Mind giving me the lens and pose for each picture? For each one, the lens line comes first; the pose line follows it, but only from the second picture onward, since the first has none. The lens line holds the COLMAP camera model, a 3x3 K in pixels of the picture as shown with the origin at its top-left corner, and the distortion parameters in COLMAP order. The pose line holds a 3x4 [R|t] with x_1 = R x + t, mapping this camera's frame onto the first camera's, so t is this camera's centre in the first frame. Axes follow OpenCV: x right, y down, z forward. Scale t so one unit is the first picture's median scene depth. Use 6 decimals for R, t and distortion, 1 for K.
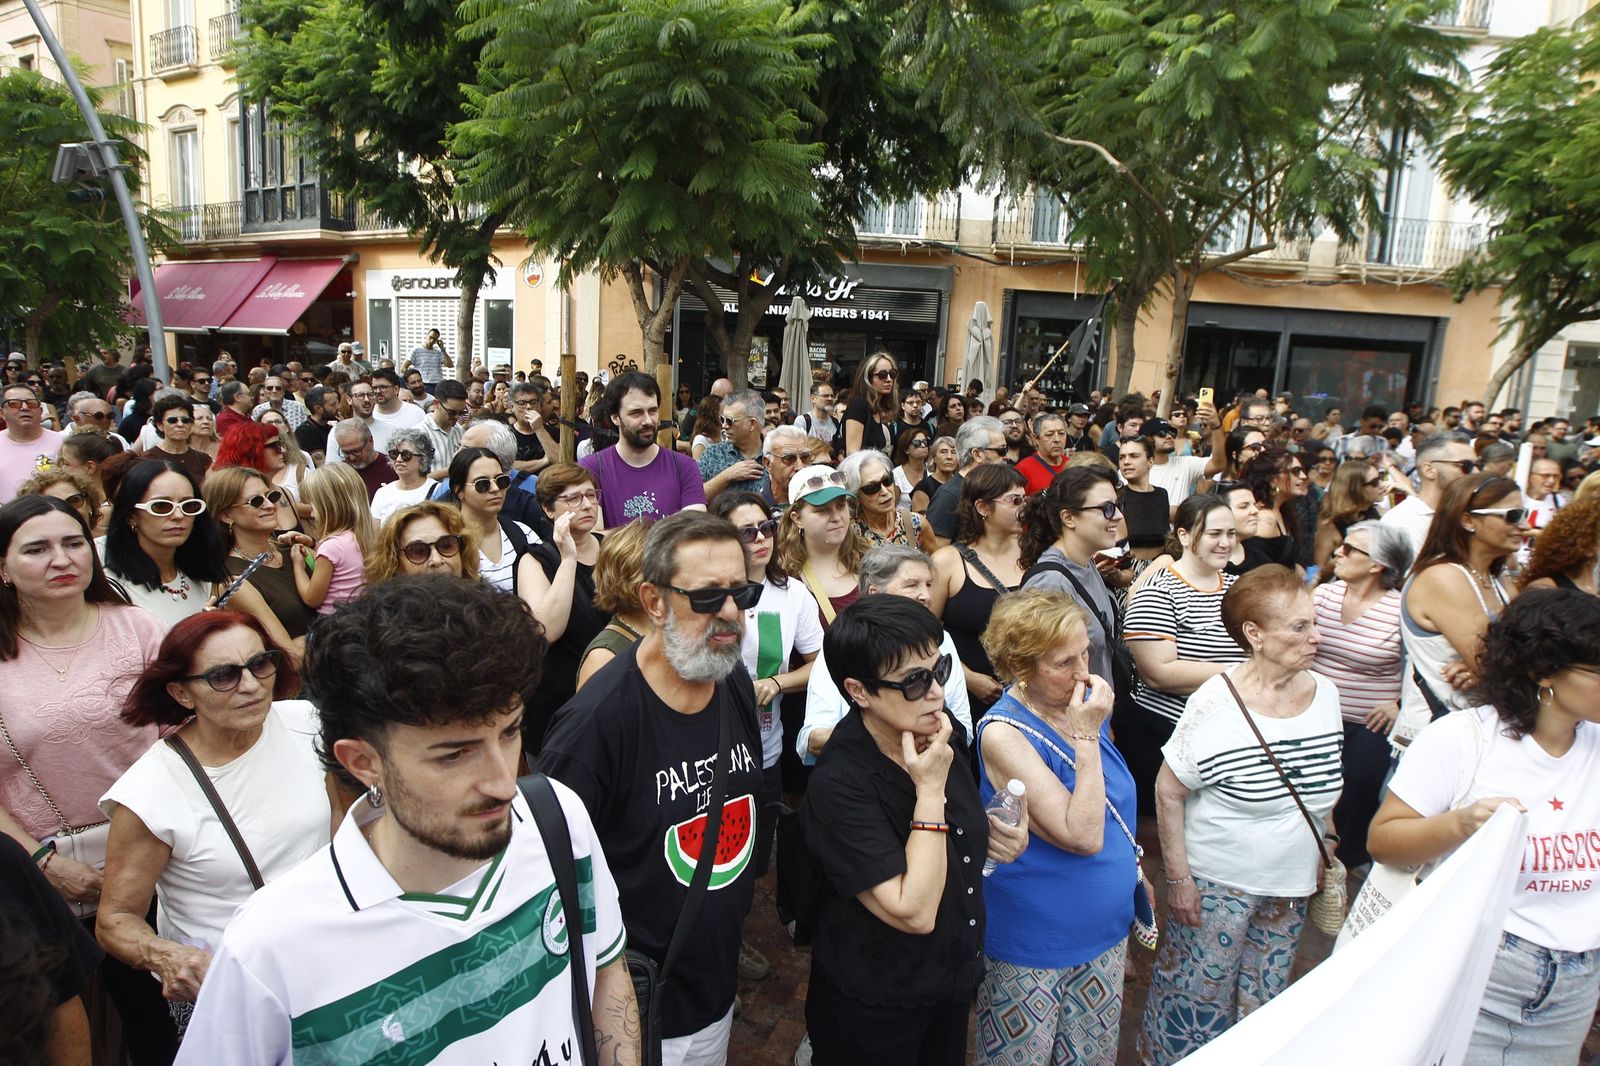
lens RADIAL K [[949.3, 0, 801.4], [0, 949.3, 525.8], [0, 0, 1]] dist [-0.056330, 0.025912]
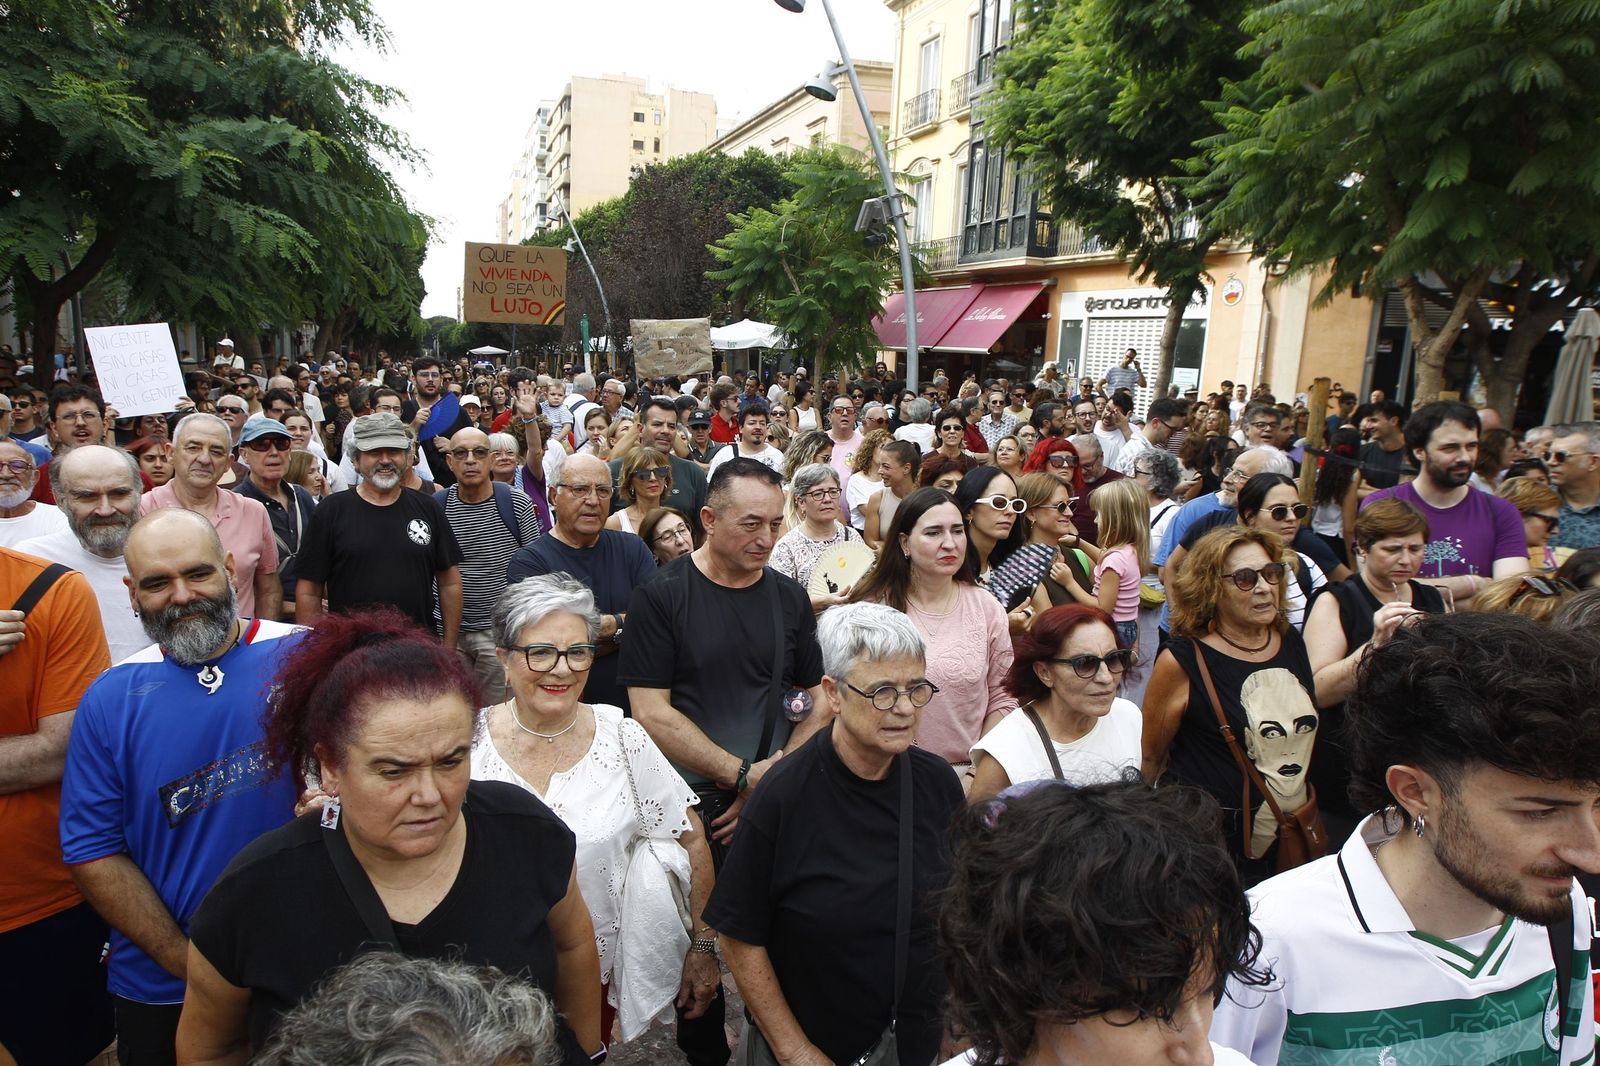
lens RADIAL K [[949.3, 0, 802.0], [0, 949.3, 529.2], [0, 0, 1]] dist [-0.056330, 0.025912]
pose [[0.783869, 0.104807, -0.612017, -0.033880], [-0.114537, 0.993144, 0.023377, 0.002082], [0.610271, 0.051774, 0.790499, -0.017168]]
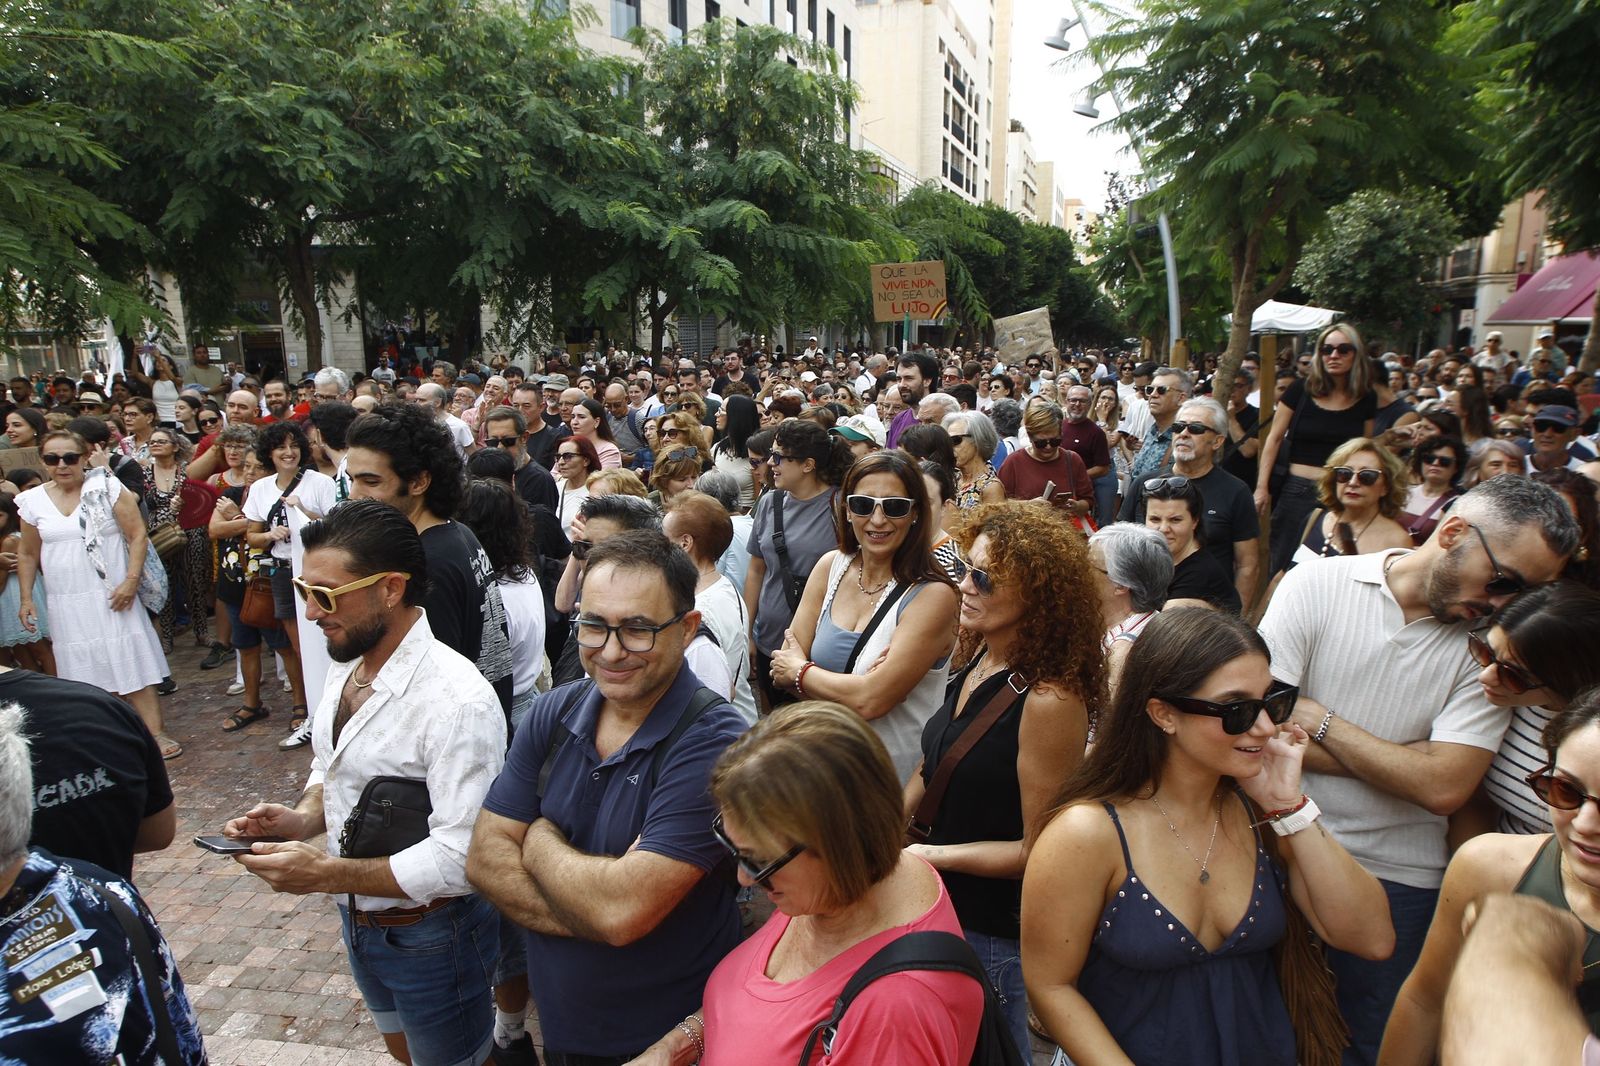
lens RADIAL K [[949.3, 0, 789.4], [0, 949.3, 527.2], [0, 0, 1]] dist [-0.056330, 0.025912]
pose [[0.157481, 0.163834, -0.973837, 0.420311], [-0.159316, 0.977439, 0.138677, -0.027946], [0.974586, 0.133309, 0.180030, 0.212134]]
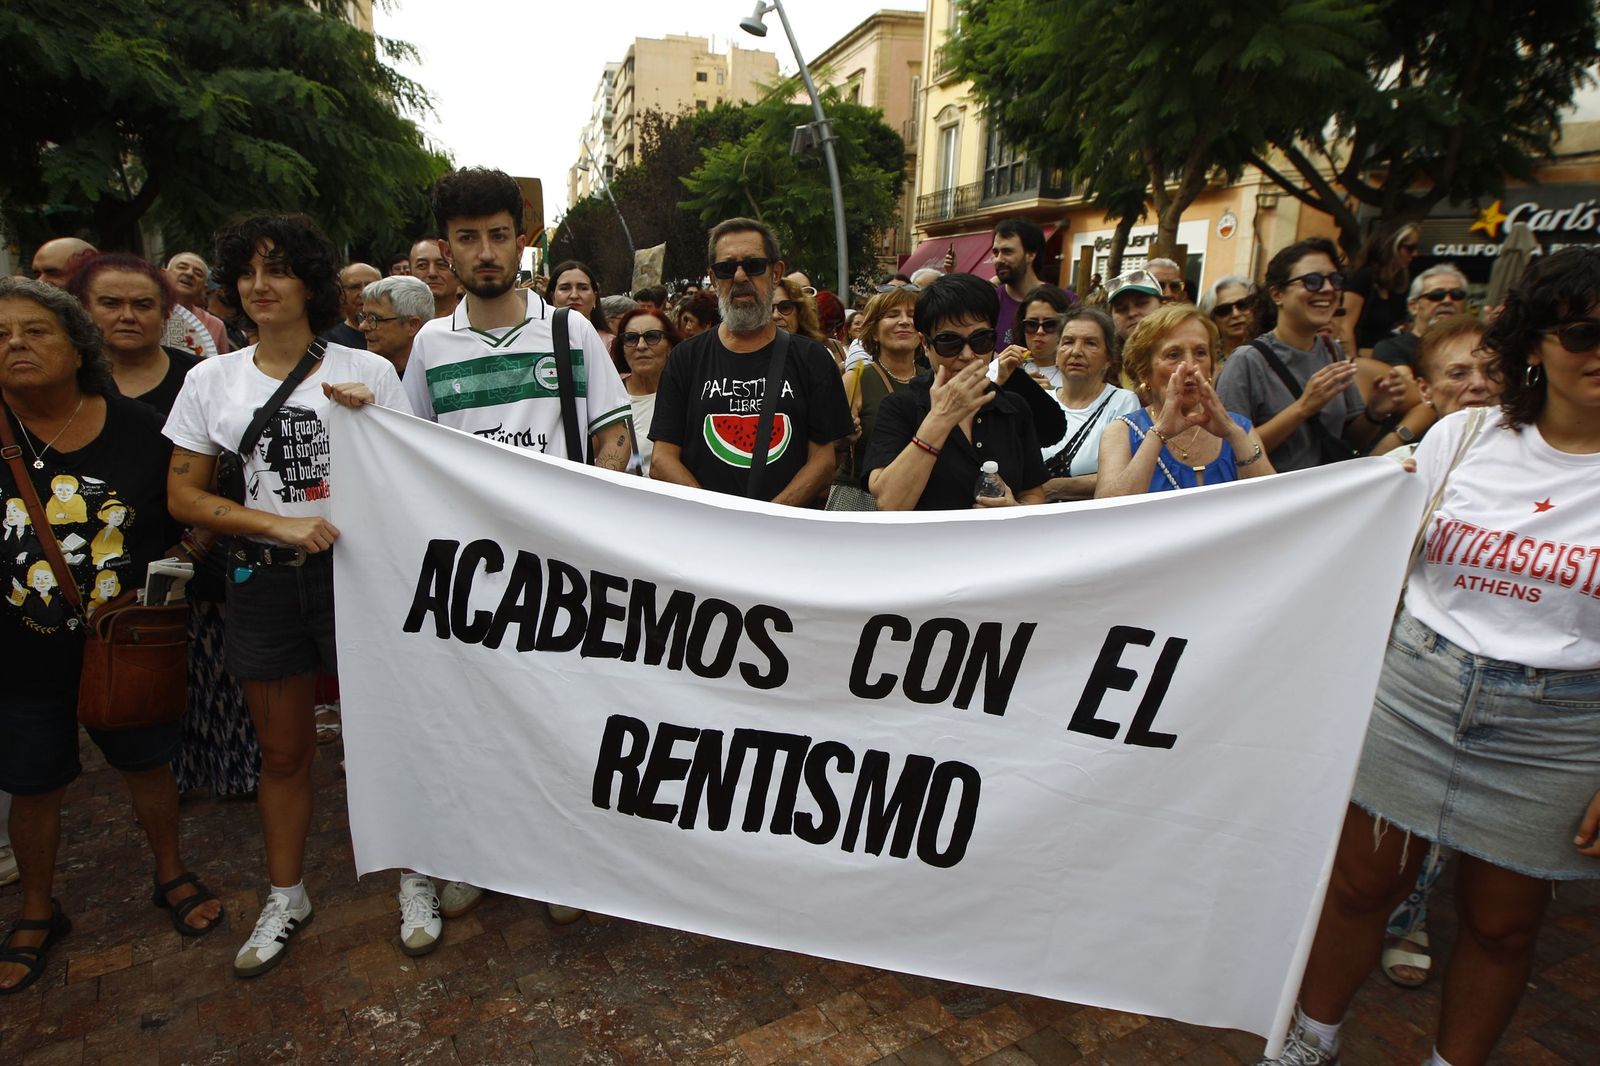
lens RADIAL K [[949.3, 0, 793.2], [0, 949.3, 526.3], [0, 0, 1]] dist [-0.056330, 0.025912]
pose [[0.728893, 0.134234, -0.671339, 0.153156], [-0.120540, 0.990434, 0.067164, 0.057639], [0.673932, 0.031968, 0.738101, -0.011922]]
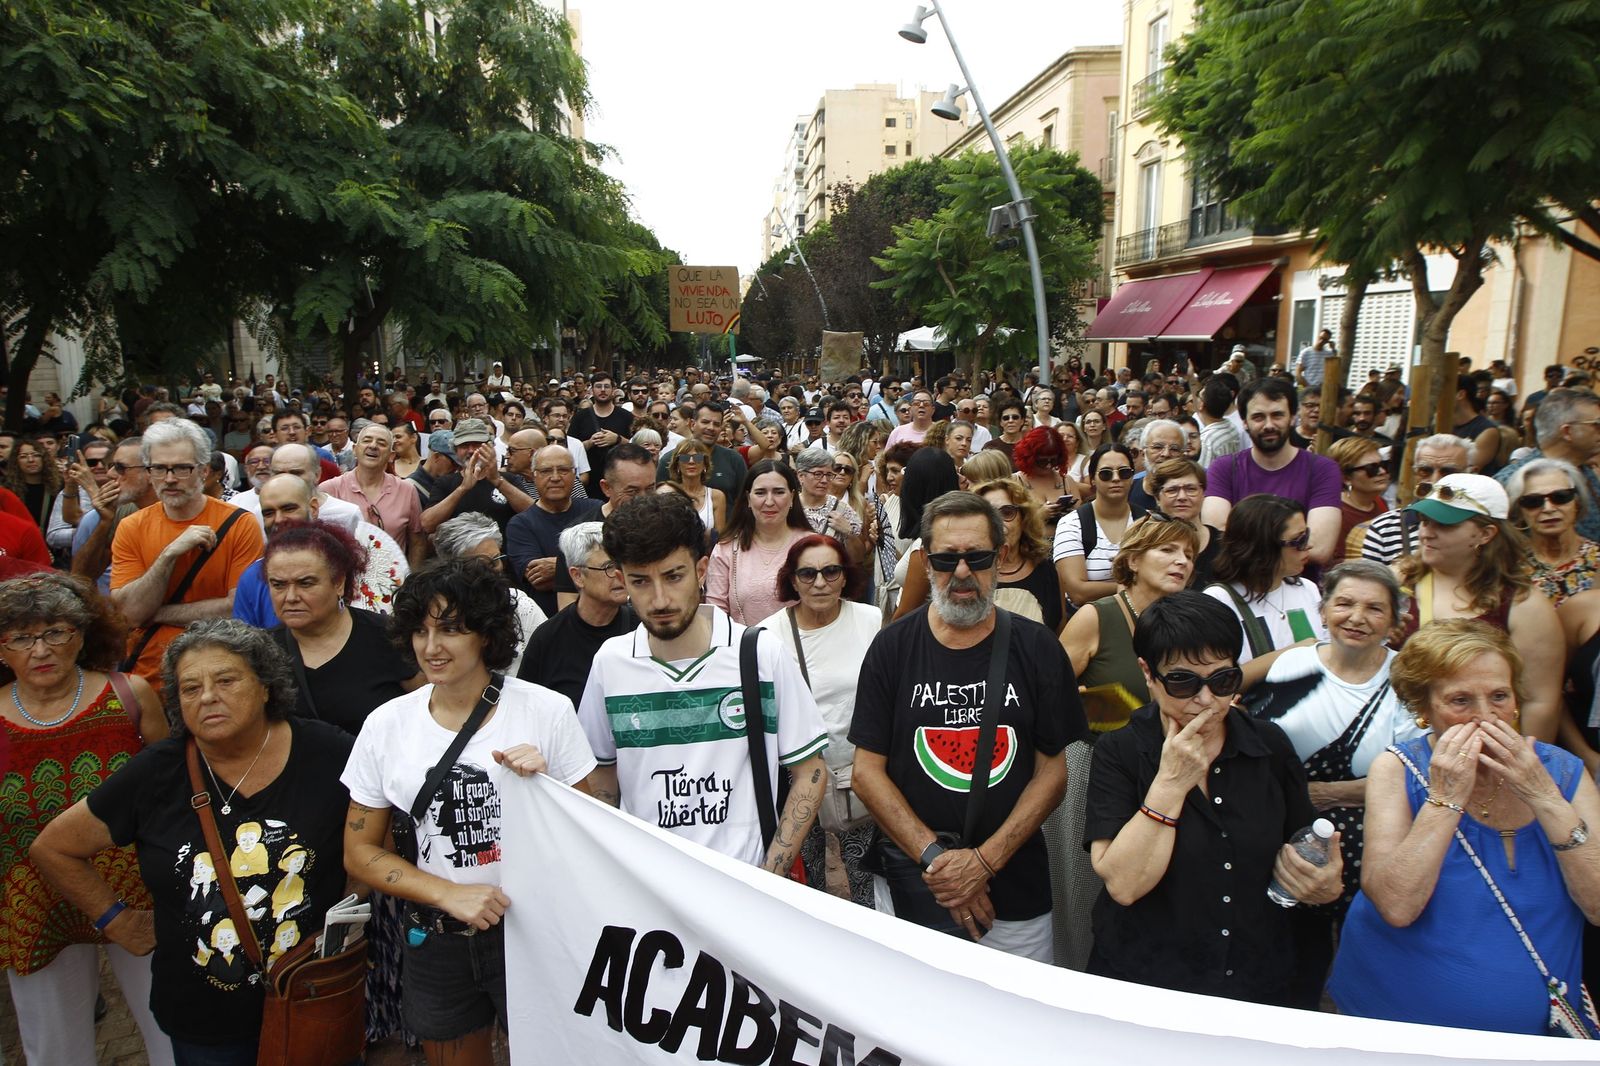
lens RADIAL K [[949.3, 0, 793.7], [0, 949.3, 525.8], [0, 0, 1]] dist [-0.056330, 0.025912]
pose [[0.579863, 0.104553, -0.807977, 0.122563], [-0.105726, 0.993002, 0.052619, -0.002307], [0.807825, 0.054913, 0.586859, 0.002770]]
